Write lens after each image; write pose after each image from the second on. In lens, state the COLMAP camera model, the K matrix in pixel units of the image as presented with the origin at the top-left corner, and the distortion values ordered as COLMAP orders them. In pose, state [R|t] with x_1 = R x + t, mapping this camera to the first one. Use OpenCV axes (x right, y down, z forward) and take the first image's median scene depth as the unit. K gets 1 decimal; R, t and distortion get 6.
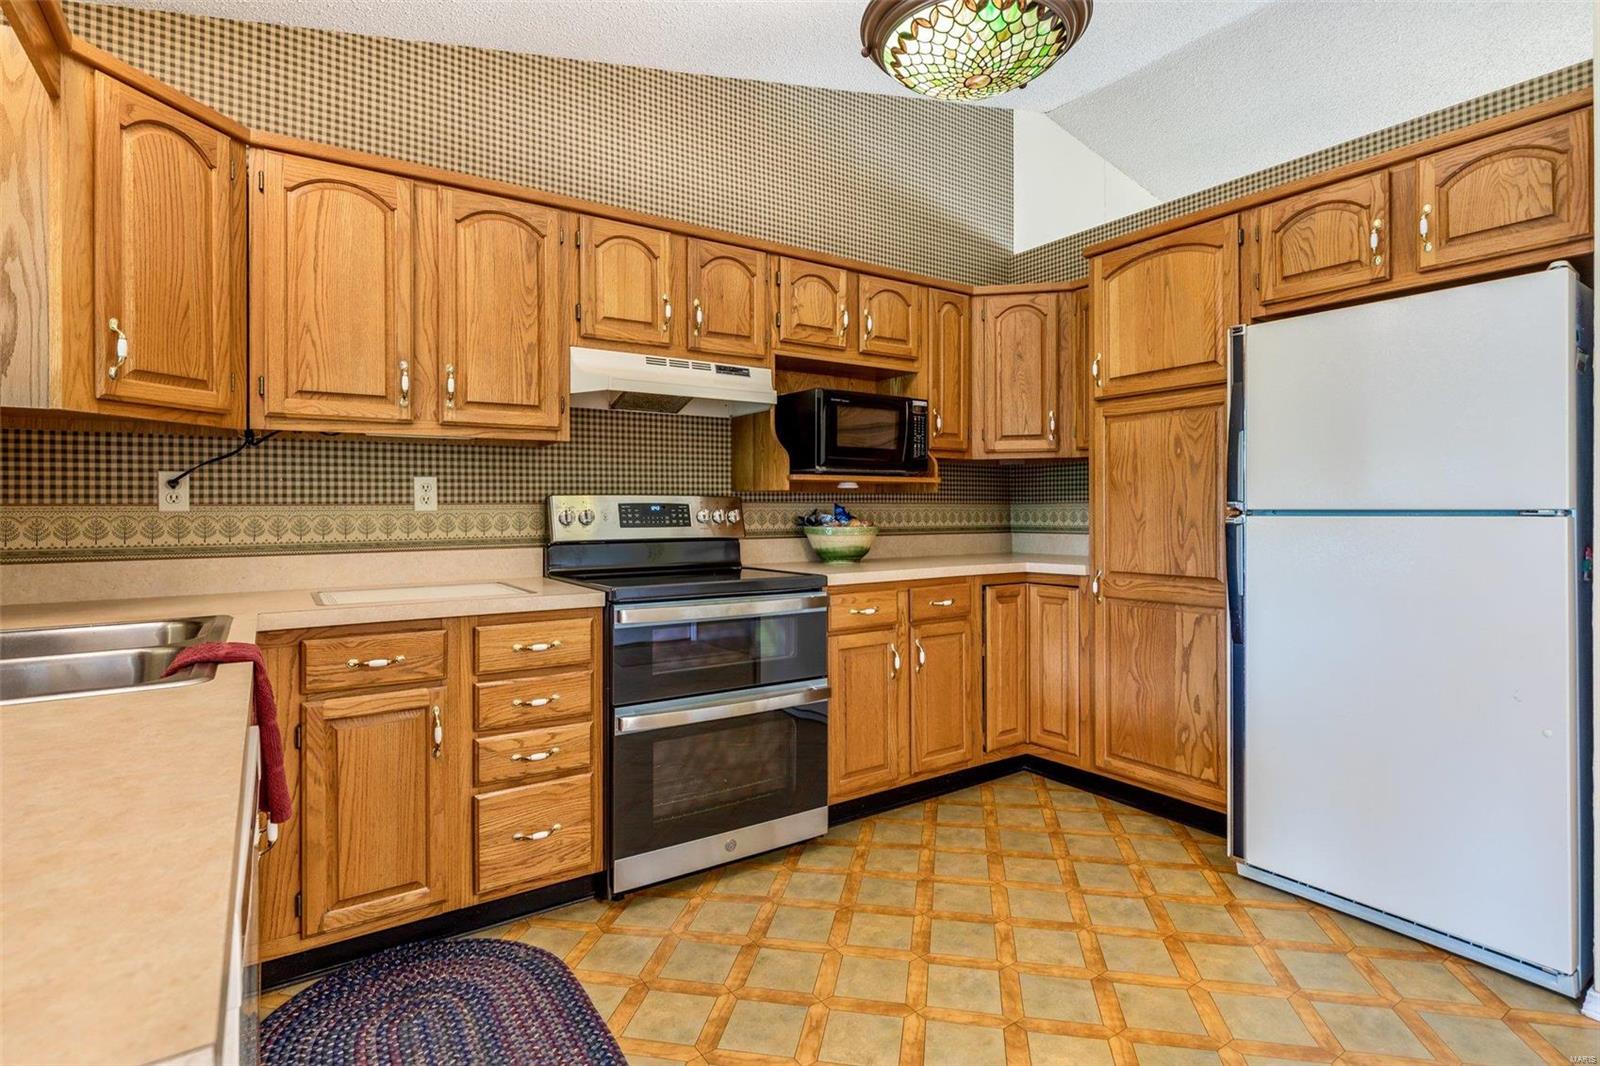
lens RADIAL K [[786.2, 0, 822.2], [0, 786.2, 506.1], [0, 0, 1]] dist [-0.003208, -0.001310]
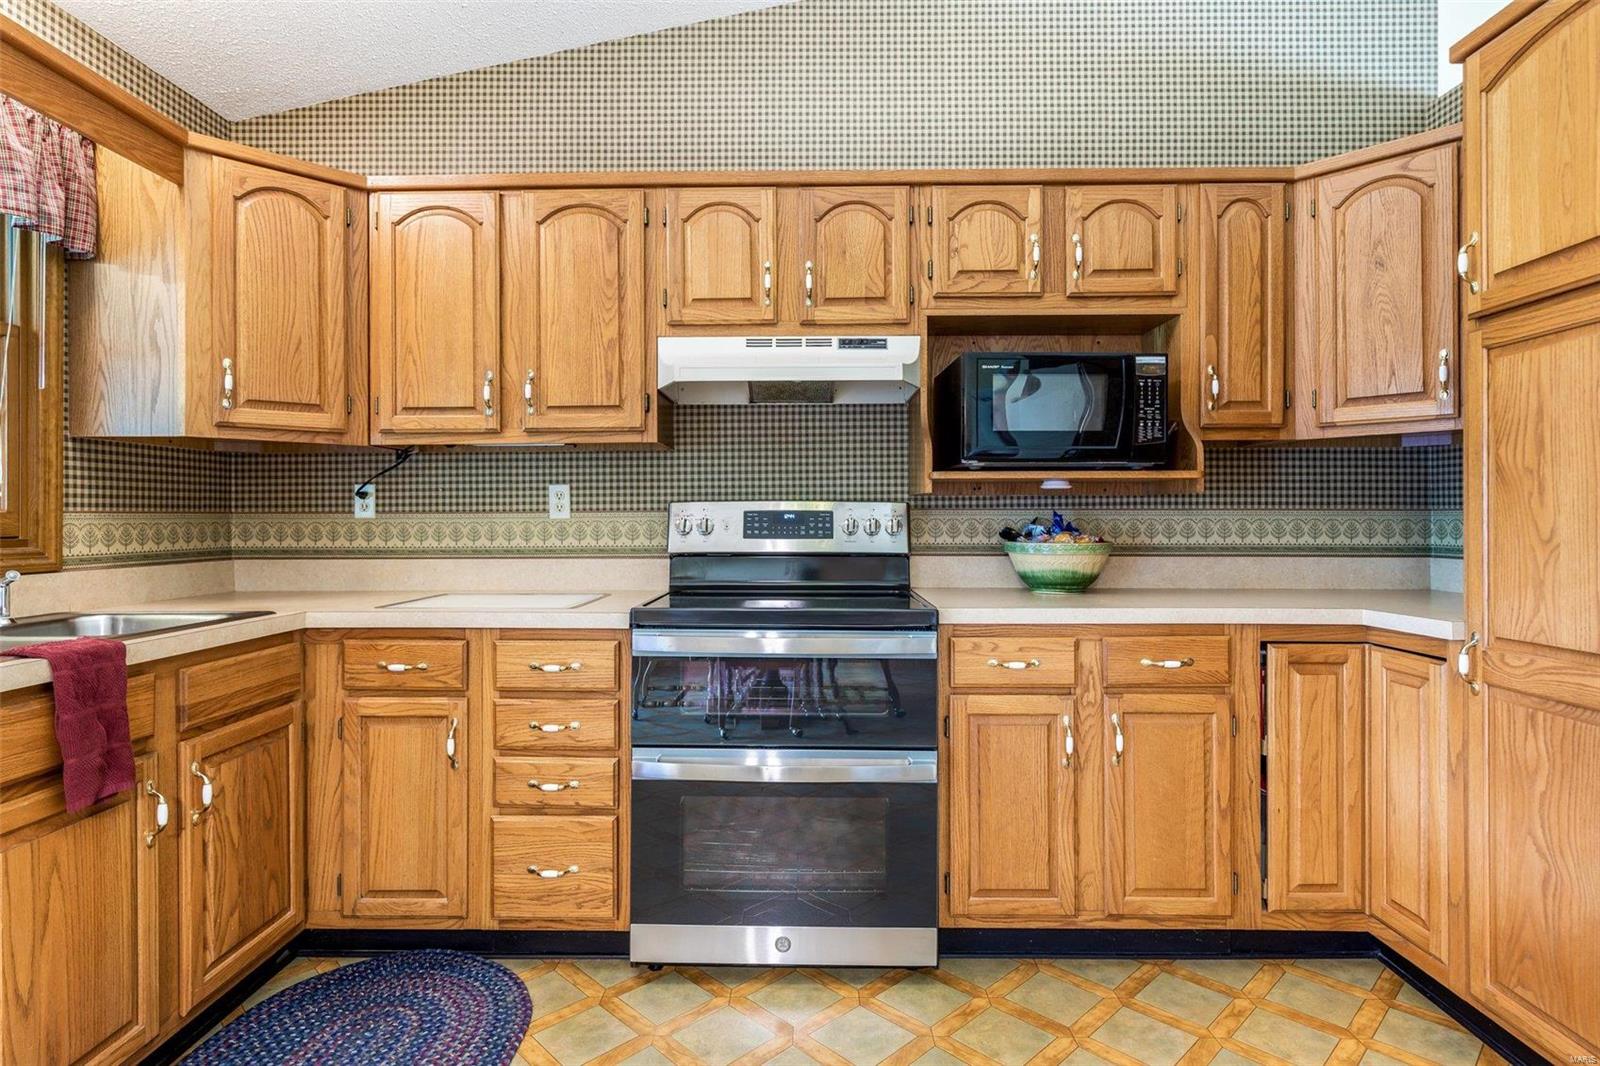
lens RADIAL K [[838.4, 0, 799.6], [0, 838.4, 510.7], [0, 0, 1]] dist [-0.001942, -0.000661]
pose [[0.811312, -0.001668, -0.584611, 0.349802], [0.000123, 0.999996, -0.002682, -0.001079], [0.584613, 0.002104, 0.811309, 0.293563]]
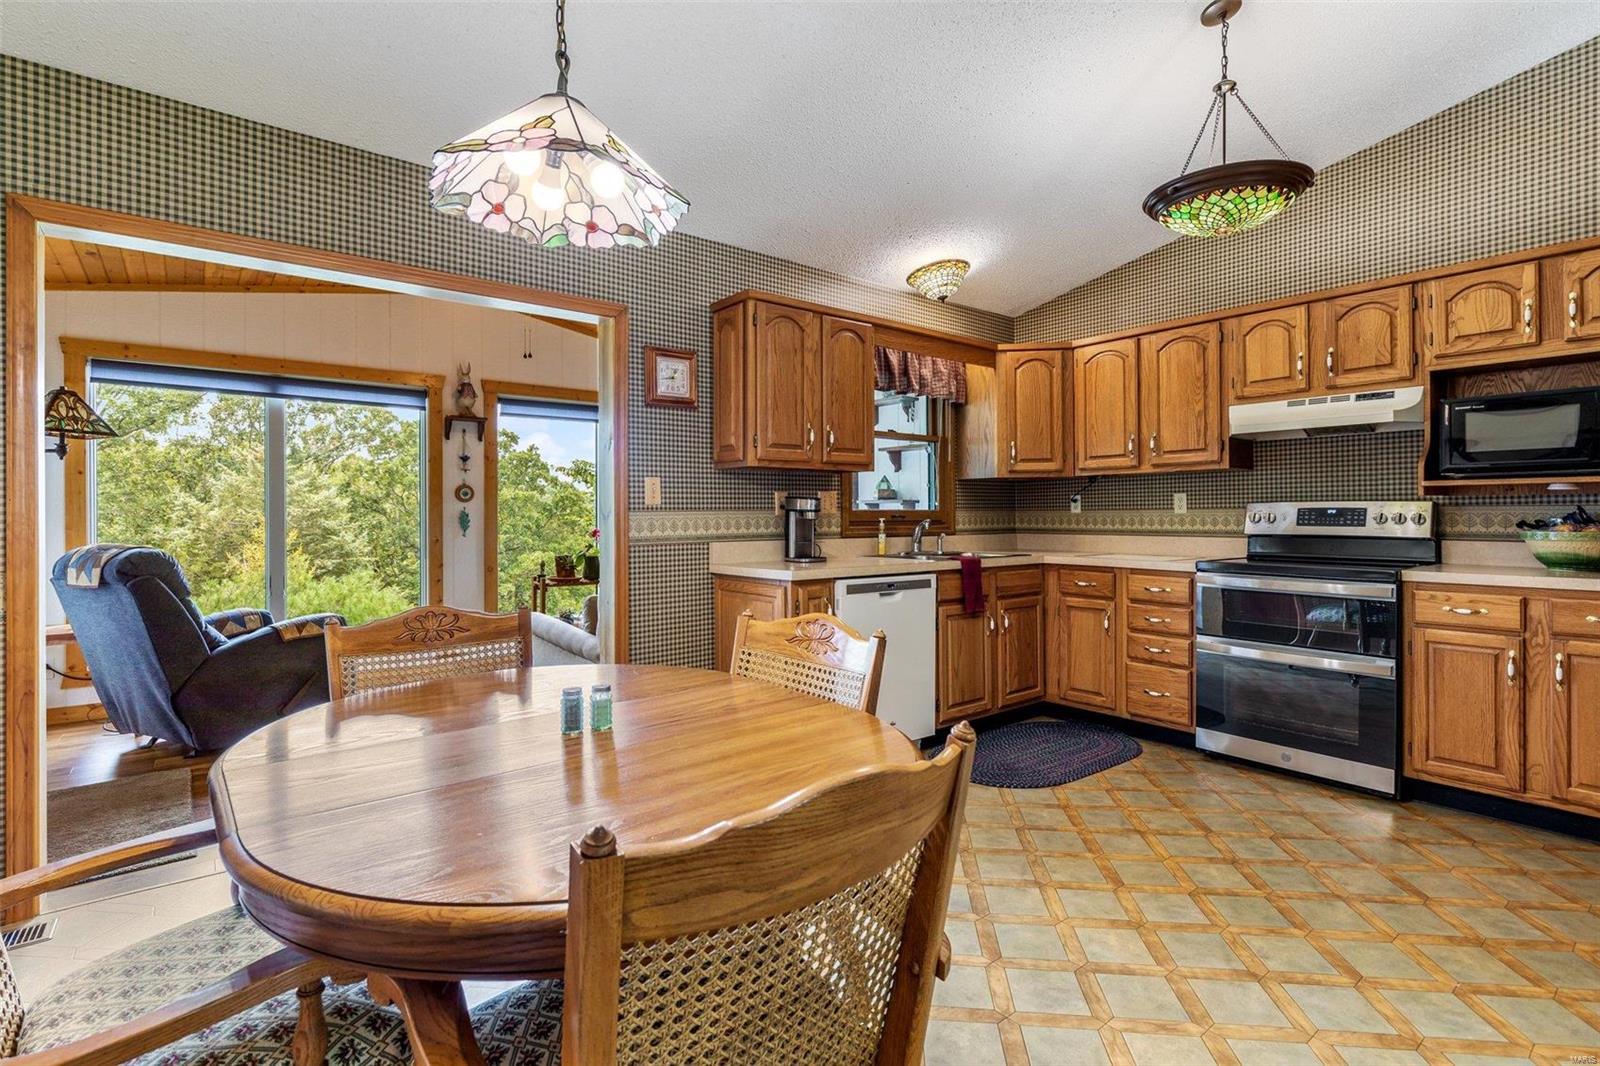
lens RADIAL K [[770.2, 0, 805.2], [0, 770.2, 514.5], [0, 0, 1]] dist [-0.002065, -0.000449]
pose [[0.077228, 0.005186, -0.997000, 1.041562], [0.005931, 0.999966, 0.005661, -0.004999], [0.996996, -0.006350, 0.077195, 0.053546]]
